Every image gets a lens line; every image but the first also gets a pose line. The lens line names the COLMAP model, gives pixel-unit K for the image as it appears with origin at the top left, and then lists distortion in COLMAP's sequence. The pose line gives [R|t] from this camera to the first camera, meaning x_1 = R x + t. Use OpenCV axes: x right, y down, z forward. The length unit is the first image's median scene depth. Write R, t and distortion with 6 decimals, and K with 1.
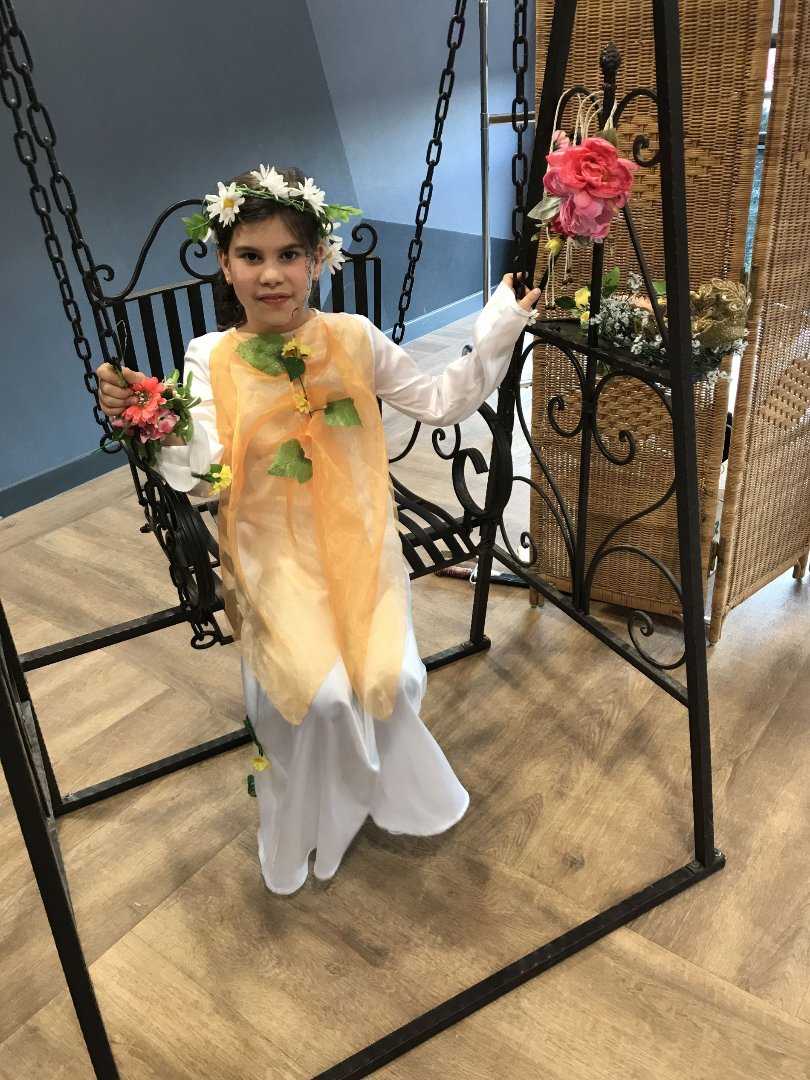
lens RADIAL K [[880.1, 0, 397.7], [0, 880.1, 542.6], [0, 0, 1]] dist [-0.007656, -0.013492]
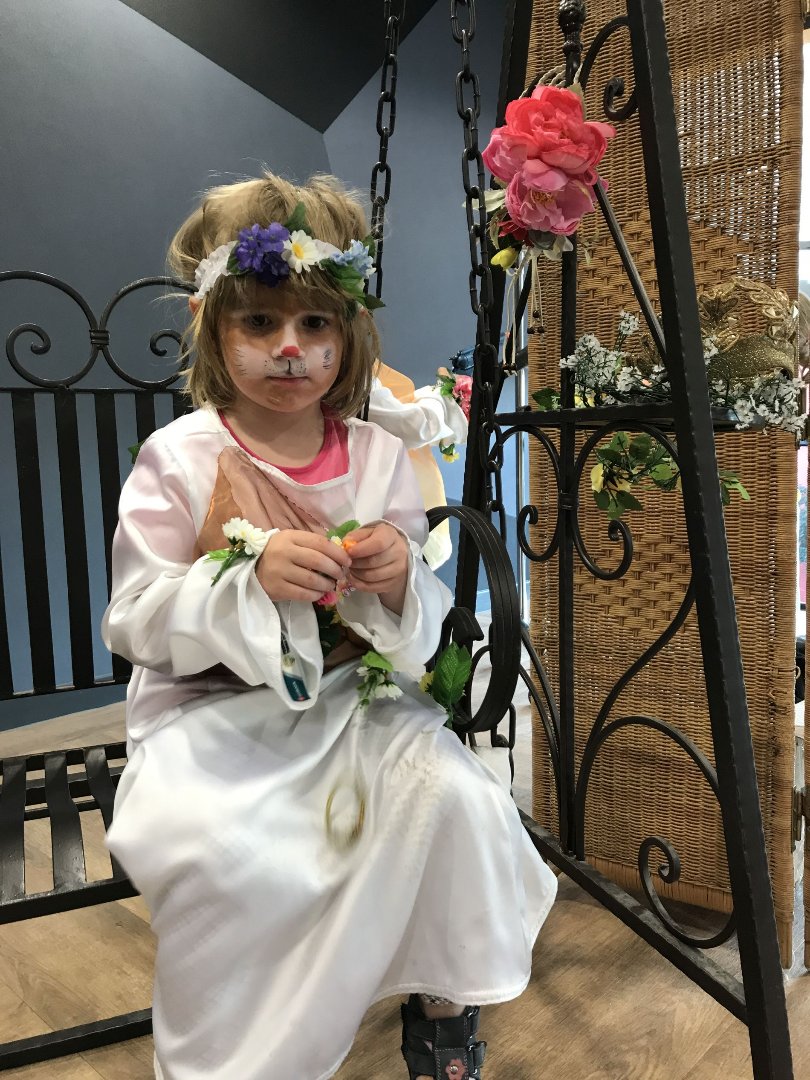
lens RADIAL K [[880.1, 0, 405.6], [0, 880.1, 537.7], [0, 0, 1]] dist [-0.007656, -0.013492]
pose [[0.994452, 0.045318, -0.094924, 0.143284], [-0.078092, 0.922659, -0.377627, 0.113315], [0.070469, 0.382945, 0.921079, 0.352351]]
